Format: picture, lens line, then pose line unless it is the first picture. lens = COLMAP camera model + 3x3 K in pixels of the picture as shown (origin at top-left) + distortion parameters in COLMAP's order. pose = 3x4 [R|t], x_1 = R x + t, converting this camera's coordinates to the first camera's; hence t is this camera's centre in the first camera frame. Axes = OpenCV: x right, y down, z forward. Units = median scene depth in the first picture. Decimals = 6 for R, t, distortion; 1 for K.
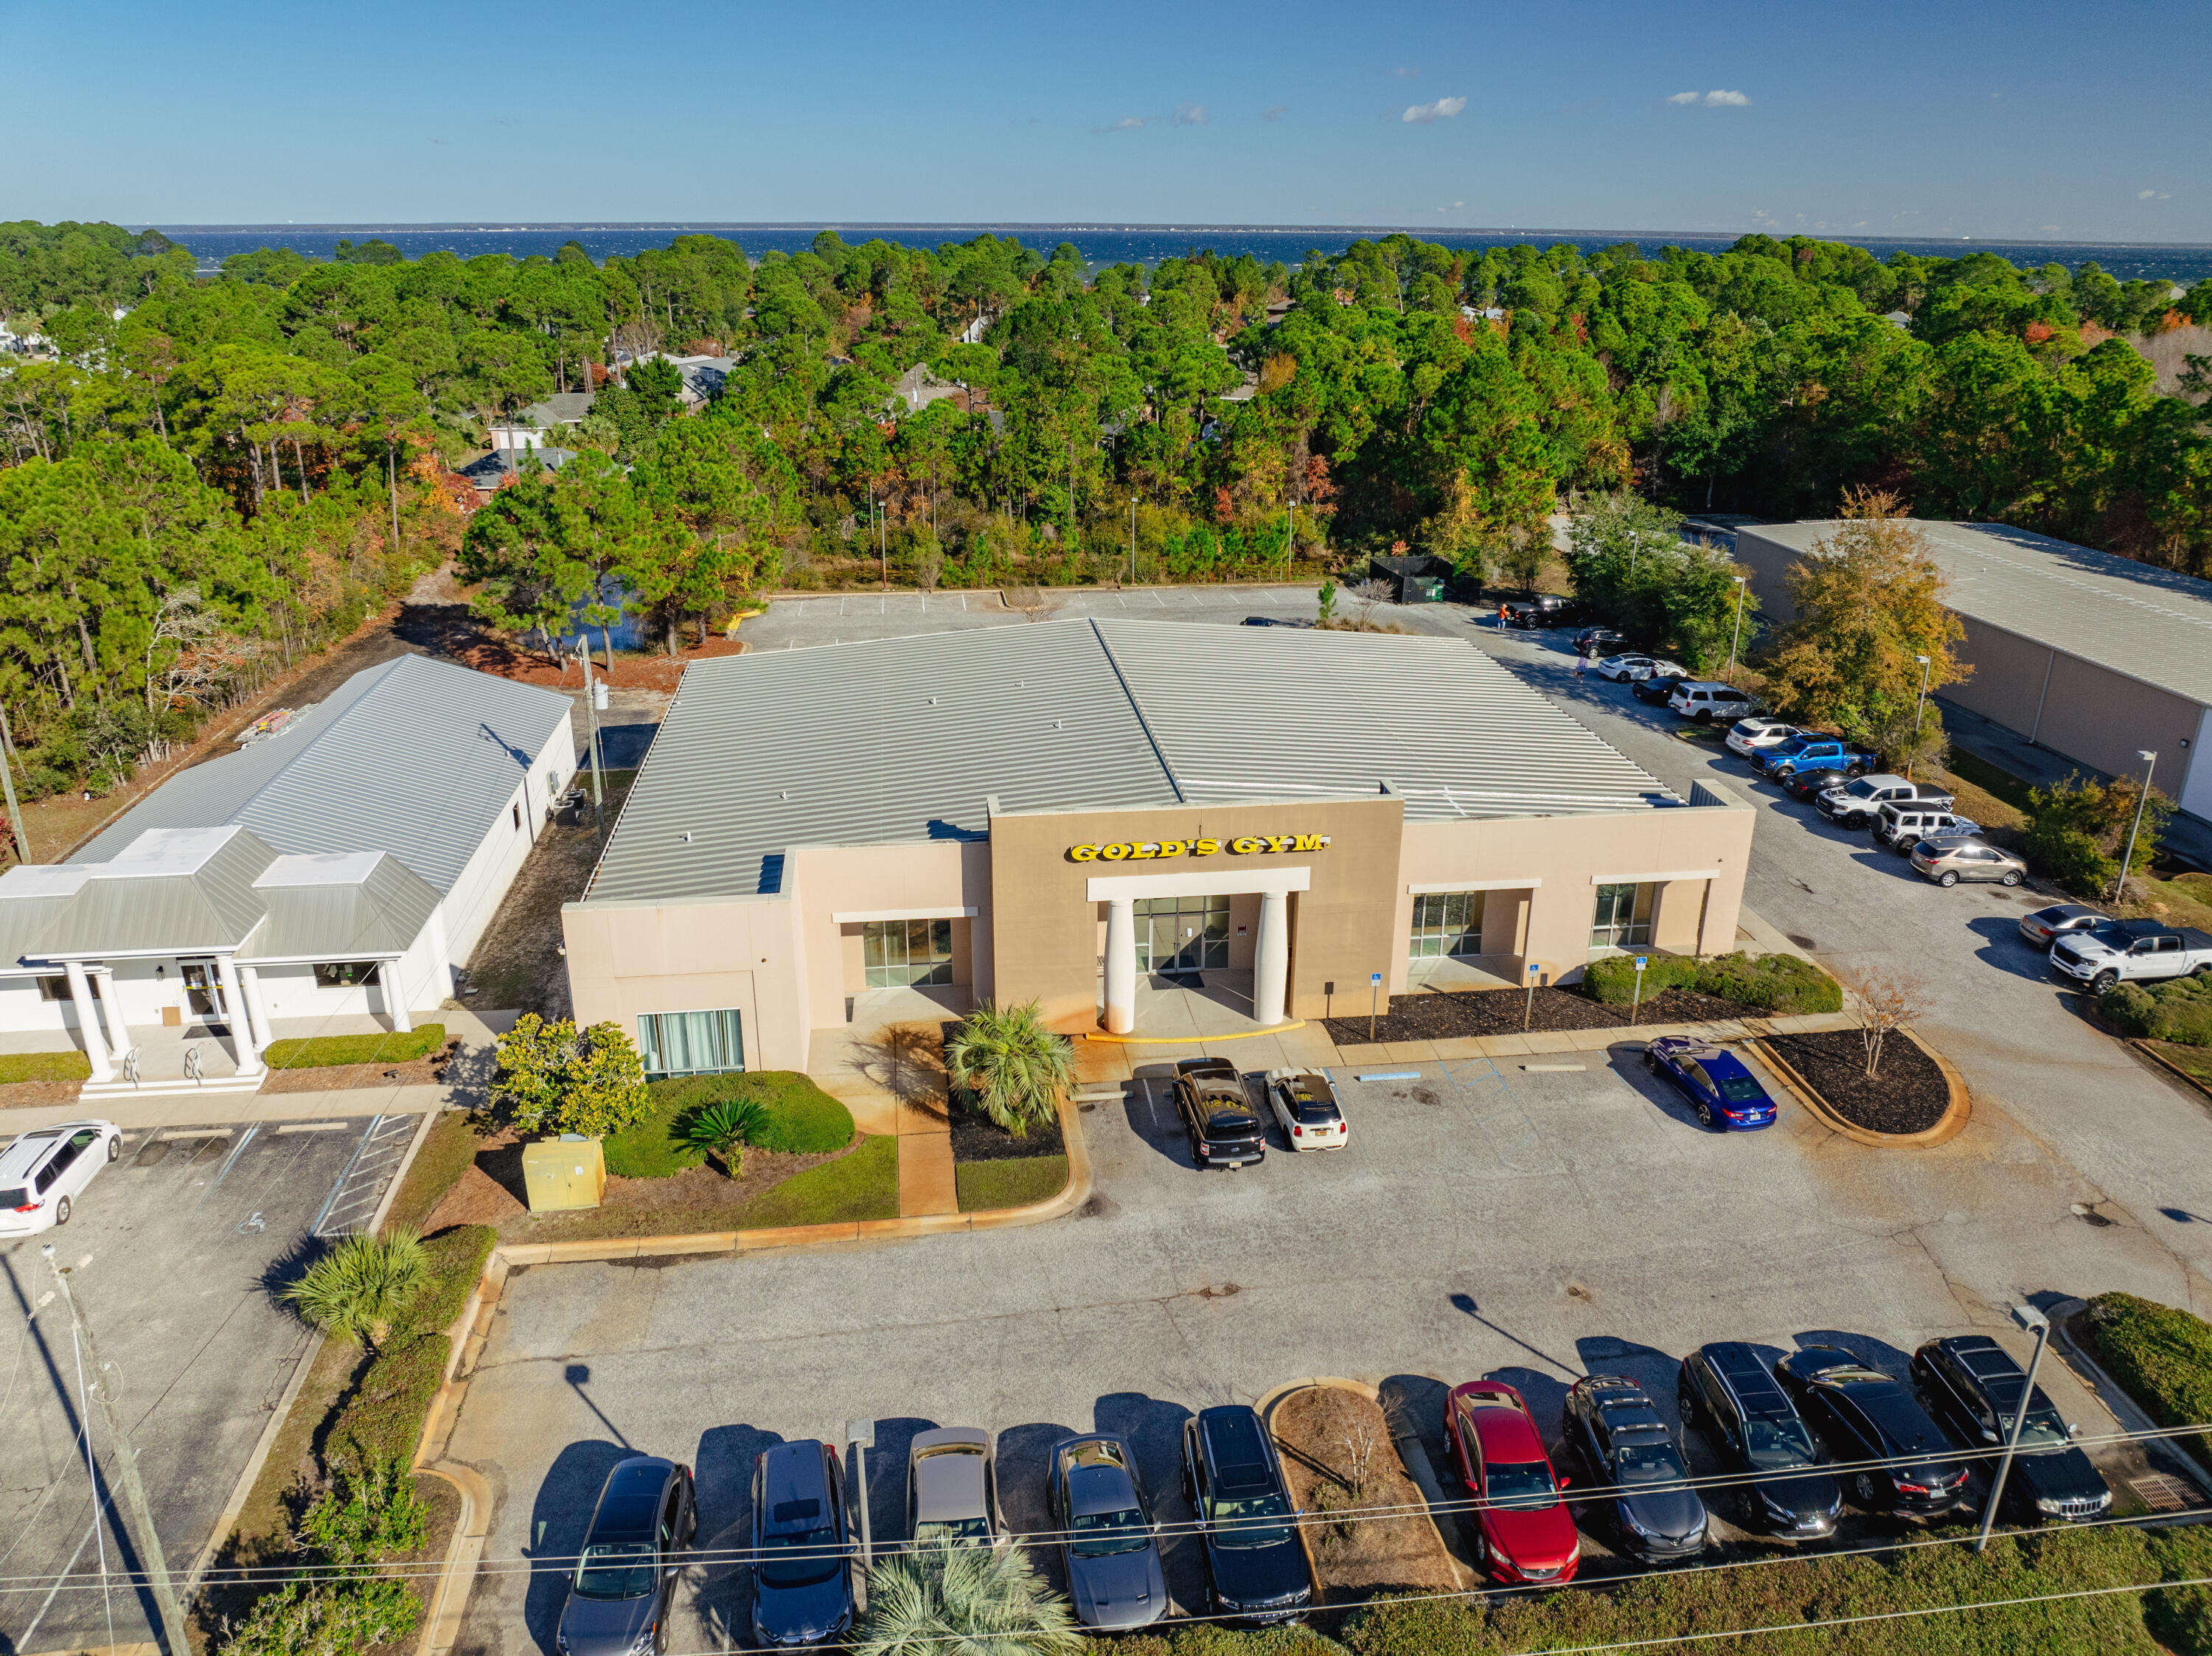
lens RADIAL K [[1563.7, 0, 1106.0], [0, 1563.7, 828.0], [0, 0, 1]] dist [-0.058877, 0.030665]
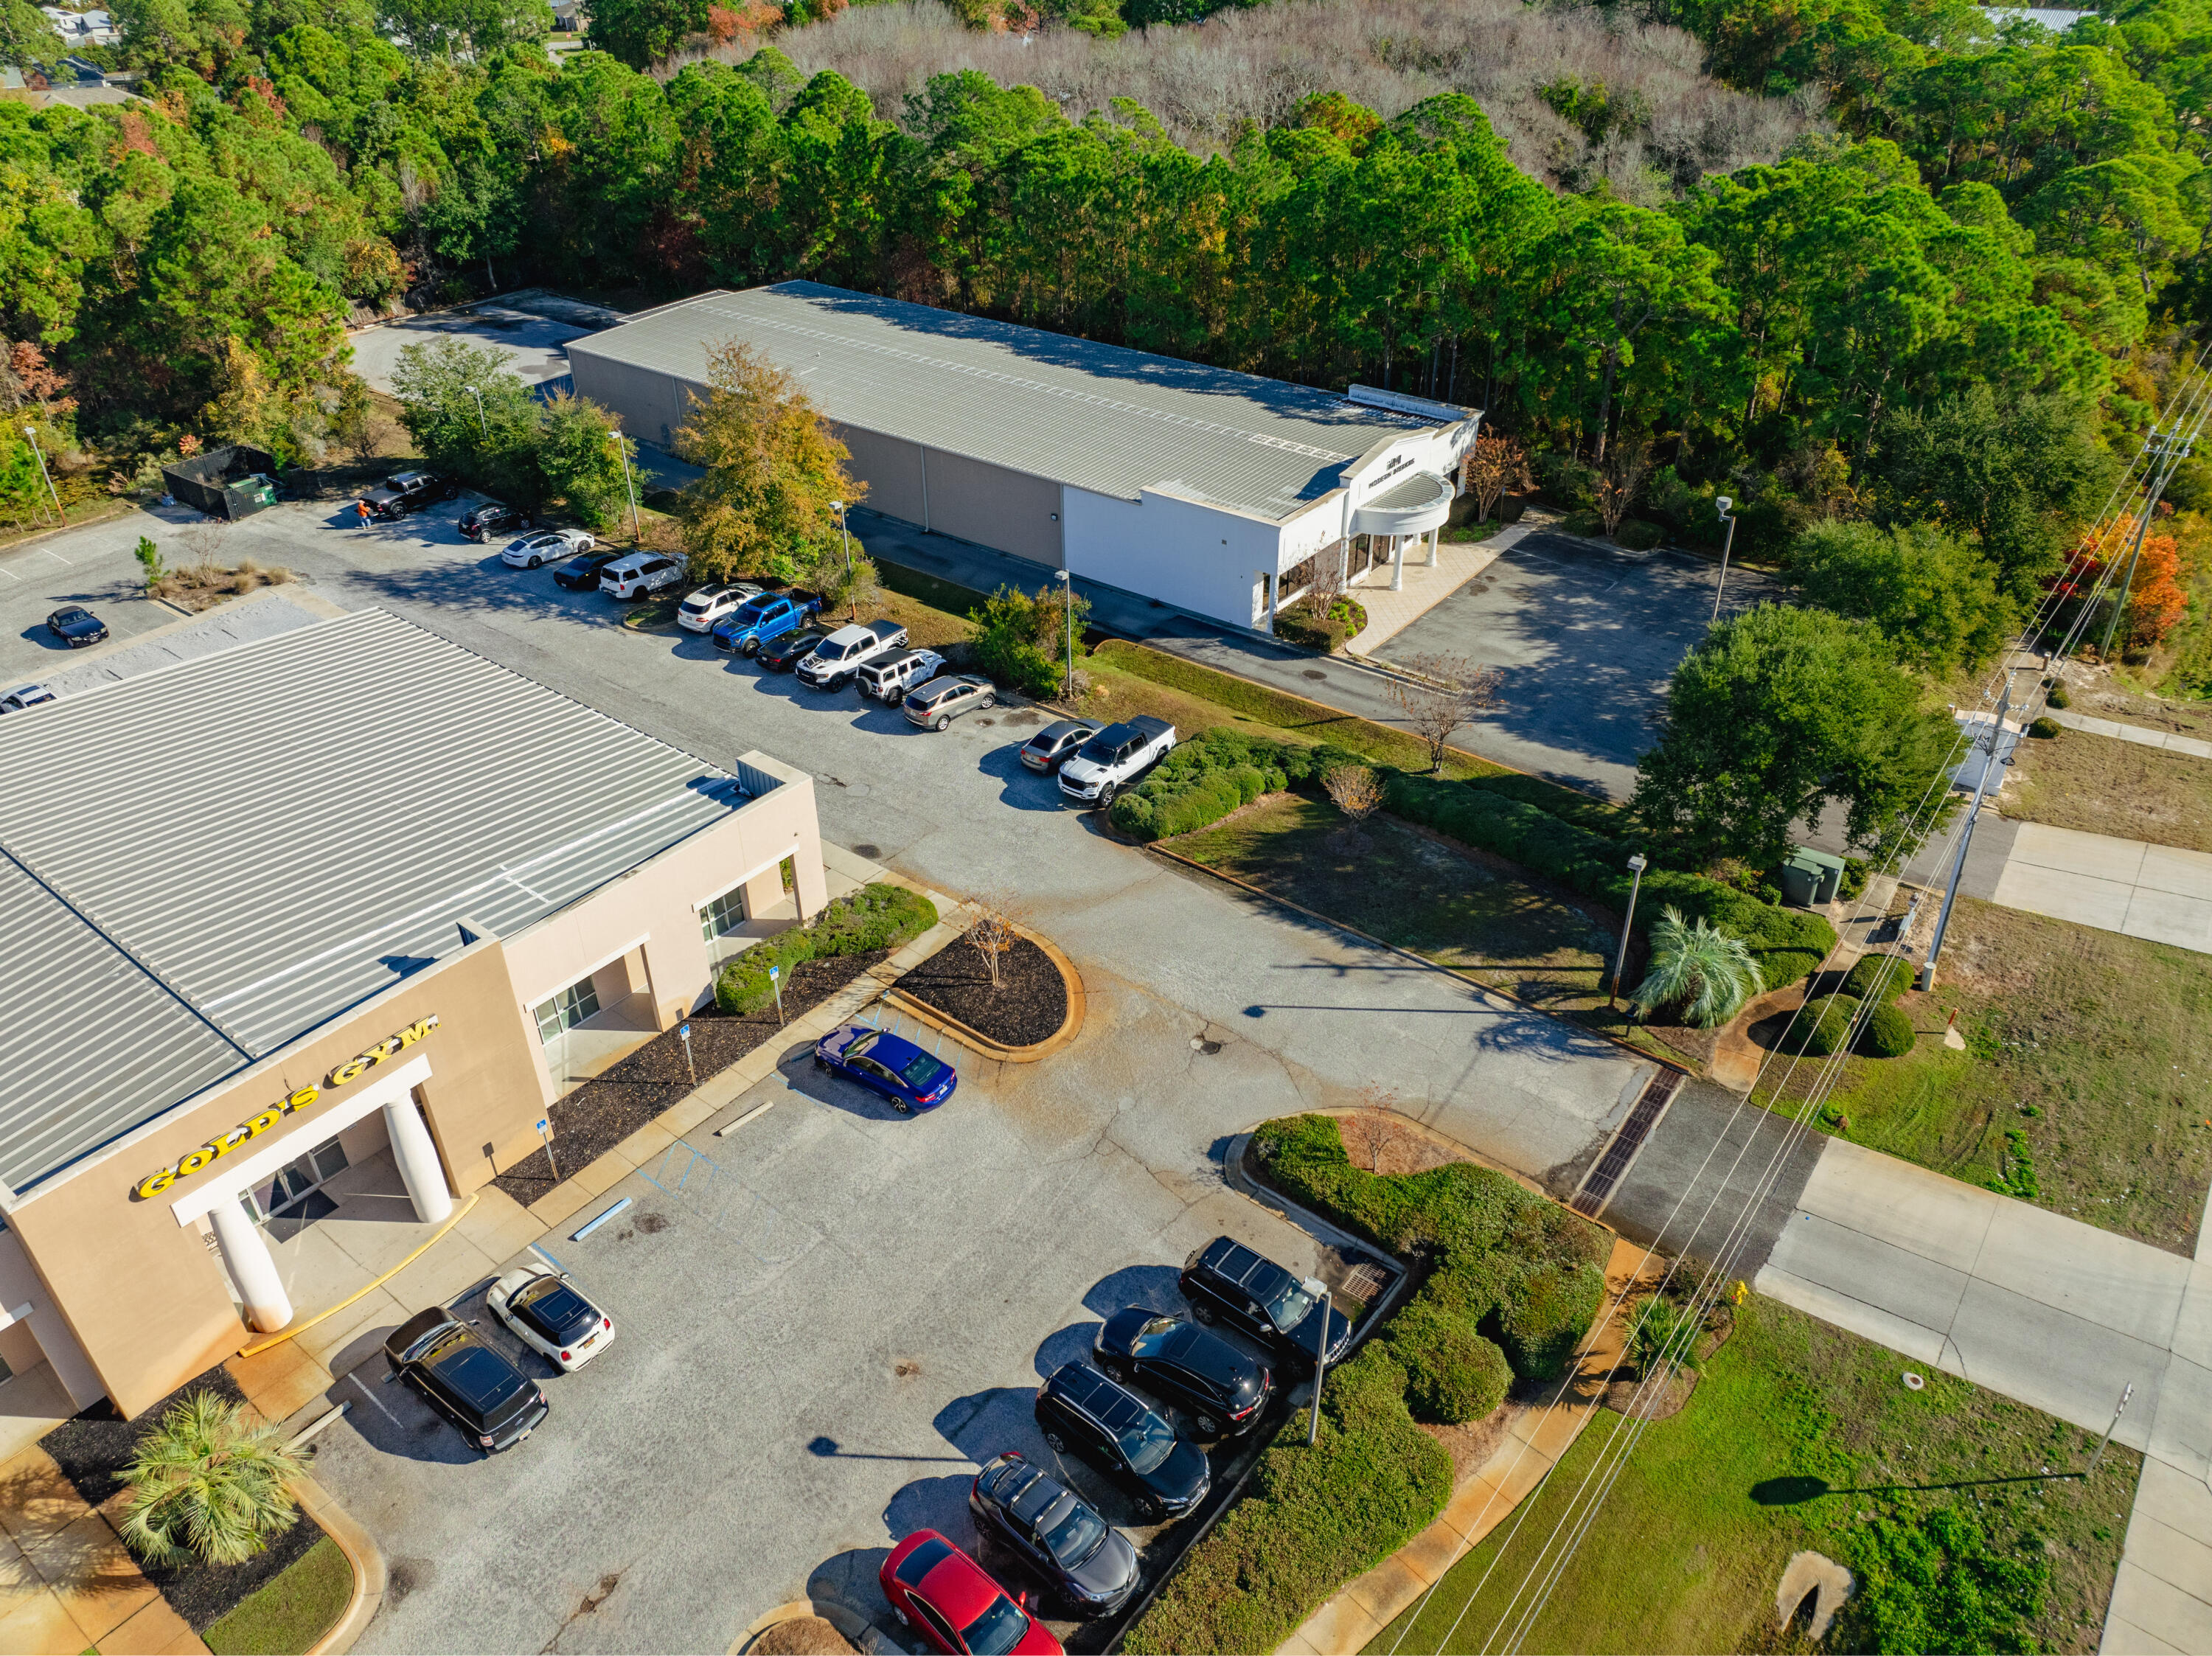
lens RADIAL K [[1563.7, 0, 1106.0], [0, 1563.7, 828.0], [0, 0, 1]] dist [-0.058877, 0.030665]
pose [[0.711833, -0.395182, 0.580625, -0.037358], [0.268433, 0.917005, 0.295036, -0.183824], [-0.649028, -0.054158, 0.758834, 0.082028]]
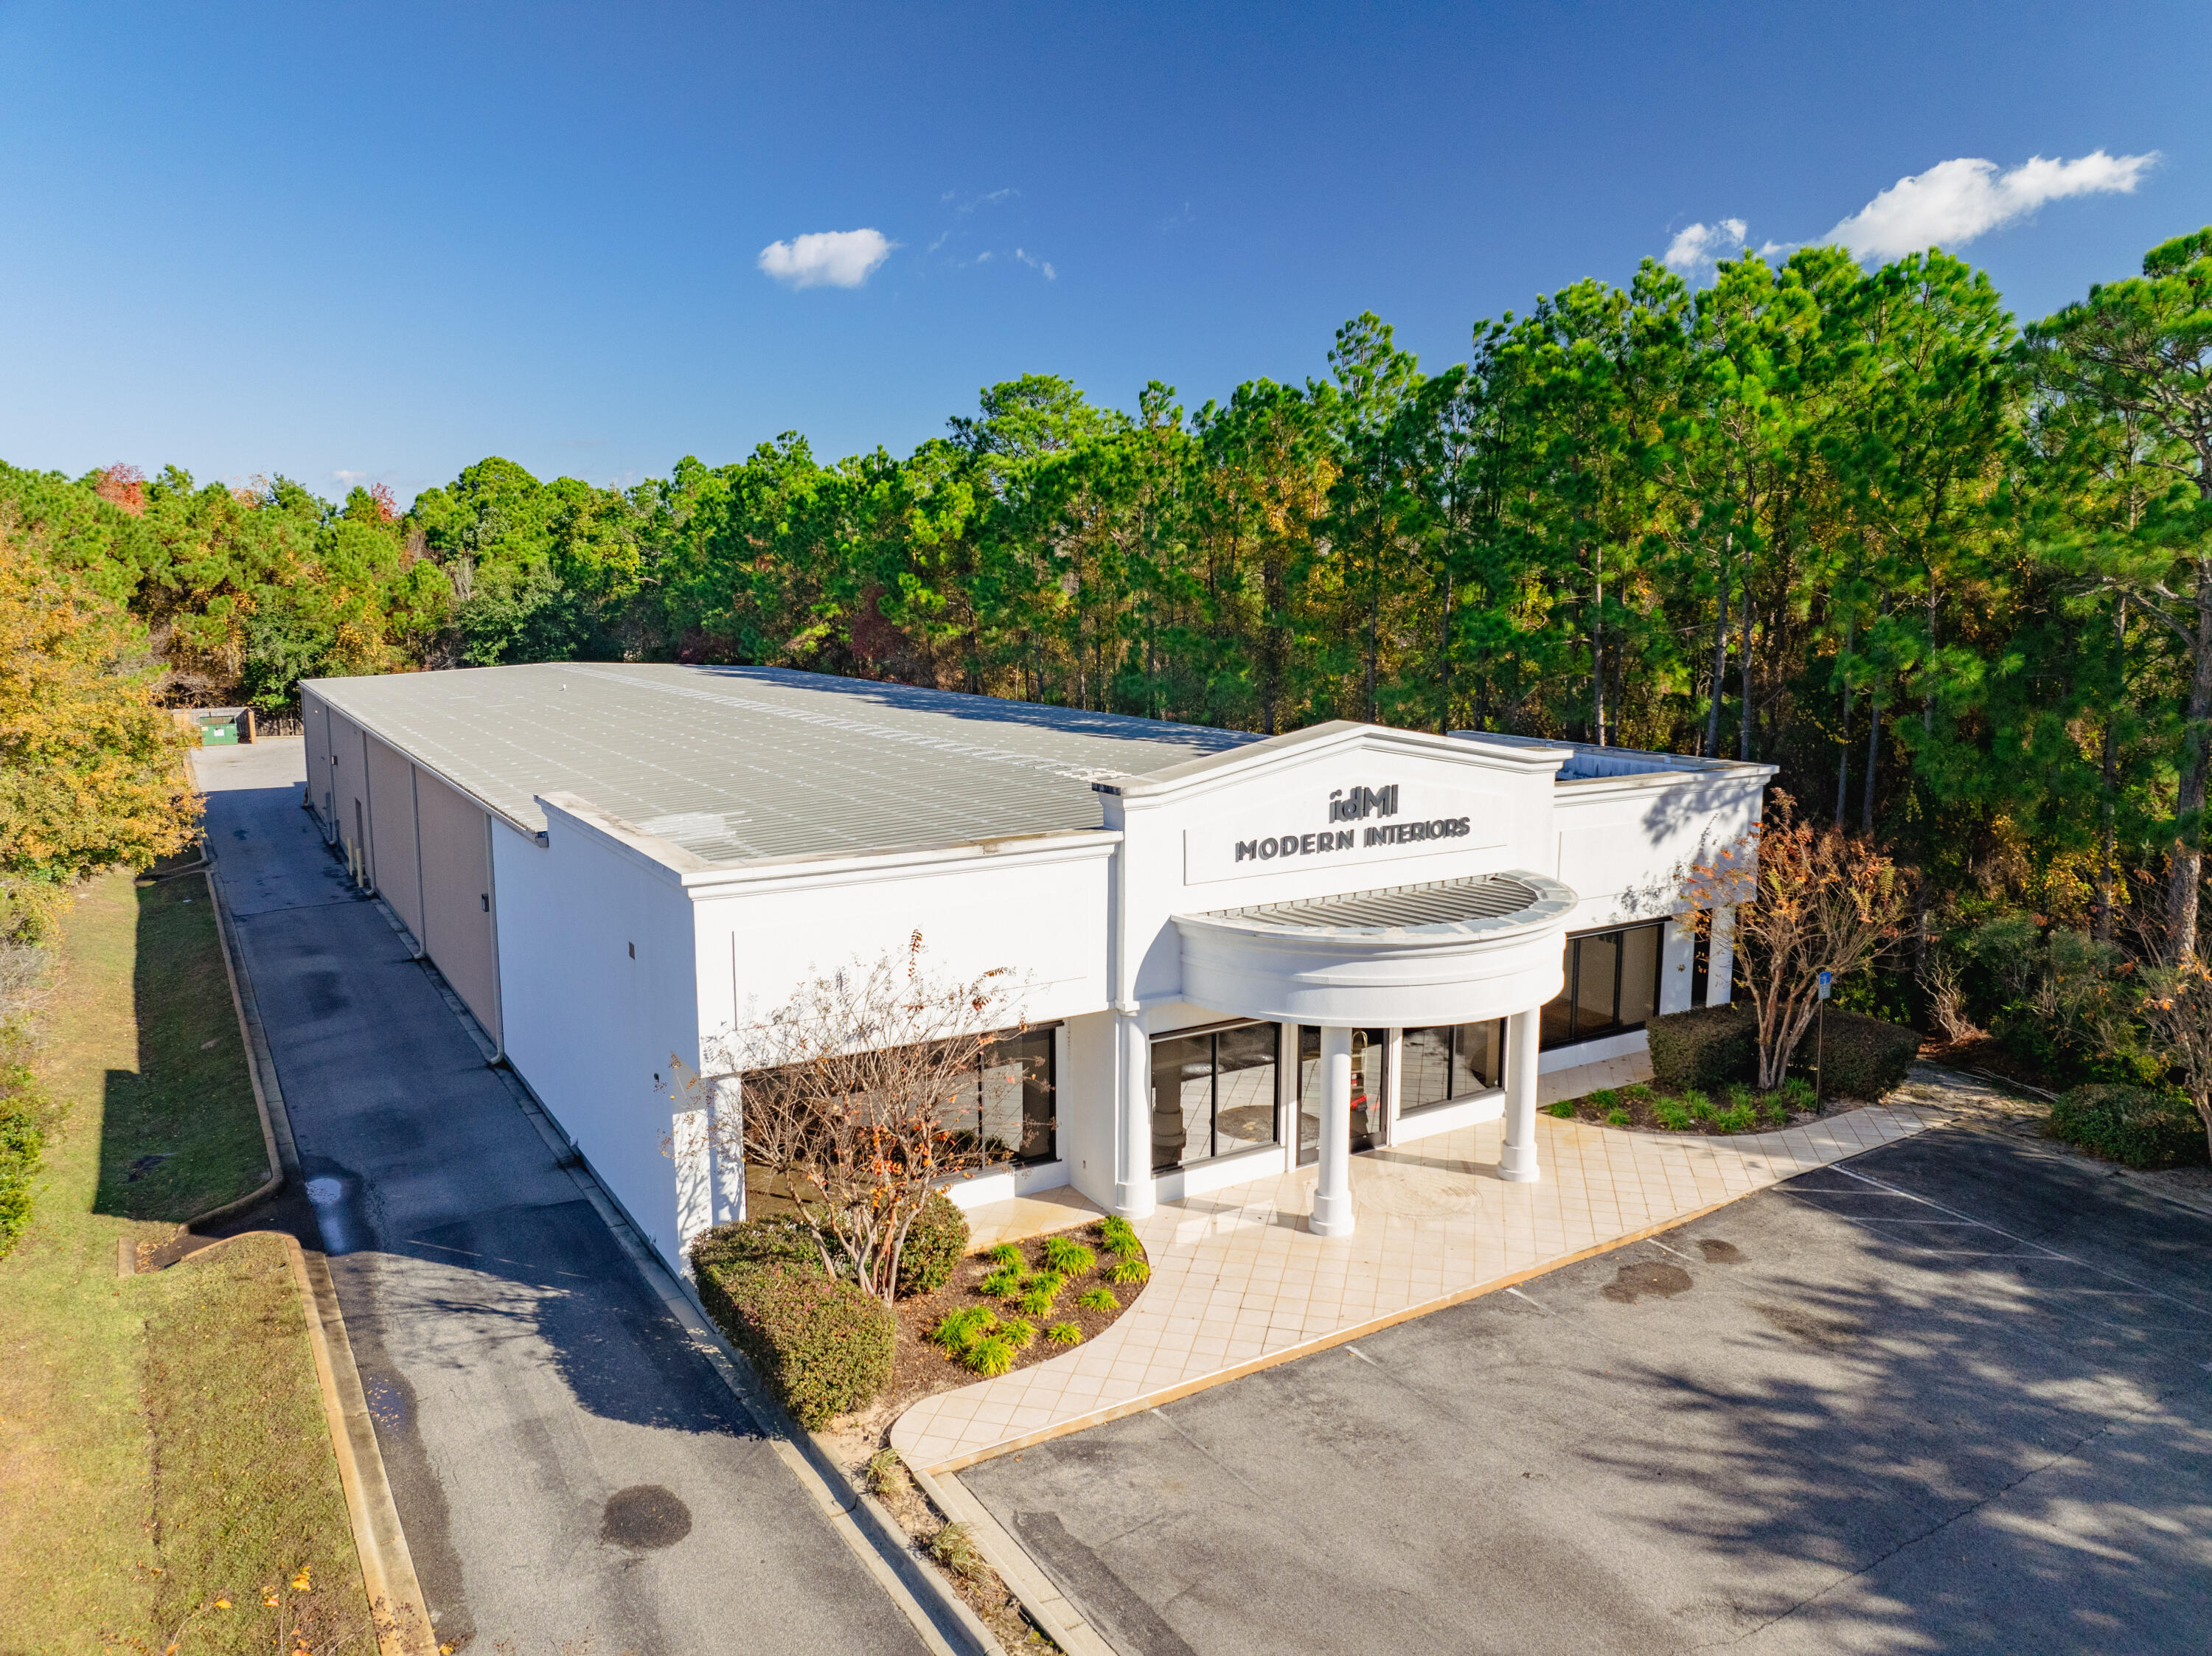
lens RADIAL K [[1563.7, 0, 1106.0], [0, 1563.7, 828.0], [0, 0, 1]] dist [-0.058877, 0.030665]
pose [[0.910137, -0.067172, 0.408826, 0.689715], [0.151795, 0.972218, -0.178189, 0.021533], [-0.385498, 0.224234, 0.895048, 0.543122]]
